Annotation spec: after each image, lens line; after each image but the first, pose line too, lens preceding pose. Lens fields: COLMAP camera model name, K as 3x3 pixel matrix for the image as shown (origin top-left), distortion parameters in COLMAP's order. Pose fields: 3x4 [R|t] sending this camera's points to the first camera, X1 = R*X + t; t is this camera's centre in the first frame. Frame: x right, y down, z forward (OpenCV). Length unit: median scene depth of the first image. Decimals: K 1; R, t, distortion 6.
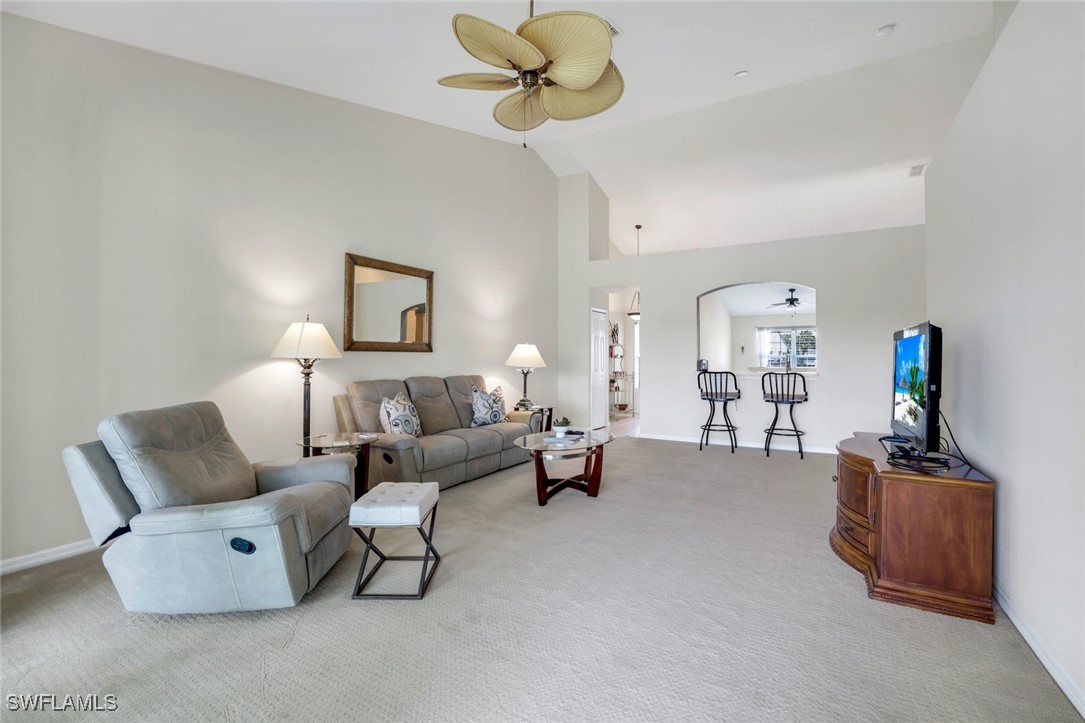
lens RADIAL K [[479.4, 0, 539.7], [0, 479.4, 356.5], [0, 0, 1]] dist [-0.048223, 0.019006]
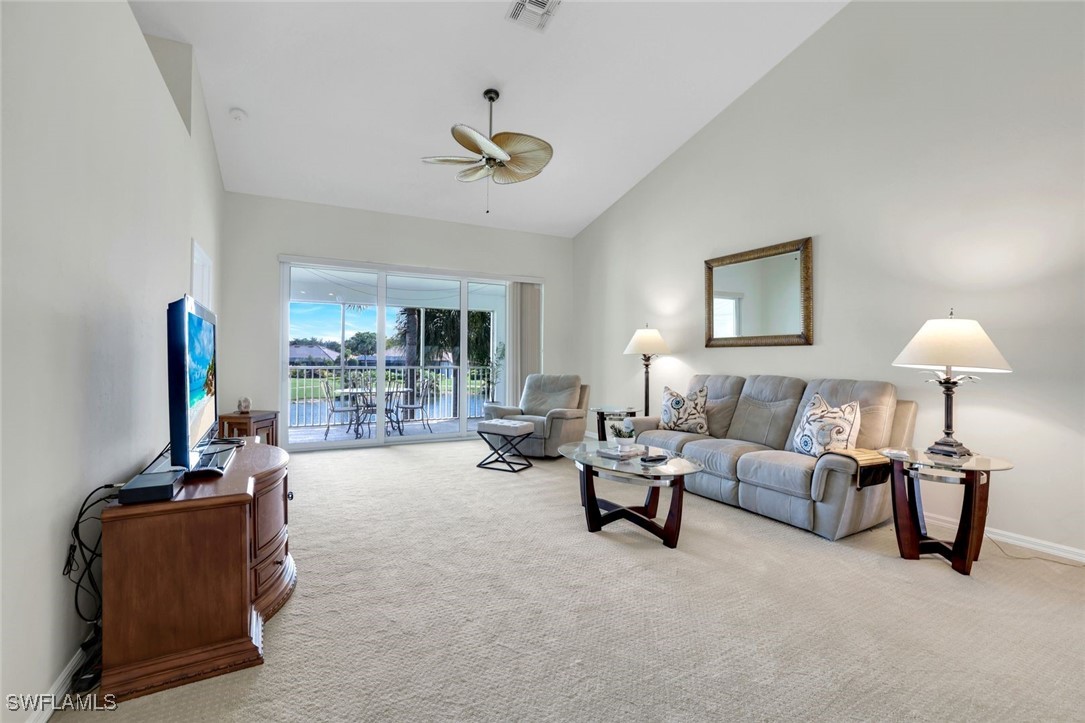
lens RADIAL K [[479.4, 0, 539.7], [0, 479.4, 356.5], [0, 0, 1]] dist [-0.048223, 0.019006]
pose [[-0.517550, 0.004552, -0.855641, 0.740820], [0.013316, 0.999908, -0.002734, 0.007946], [0.855549, -0.012809, -0.517563, 1.197432]]
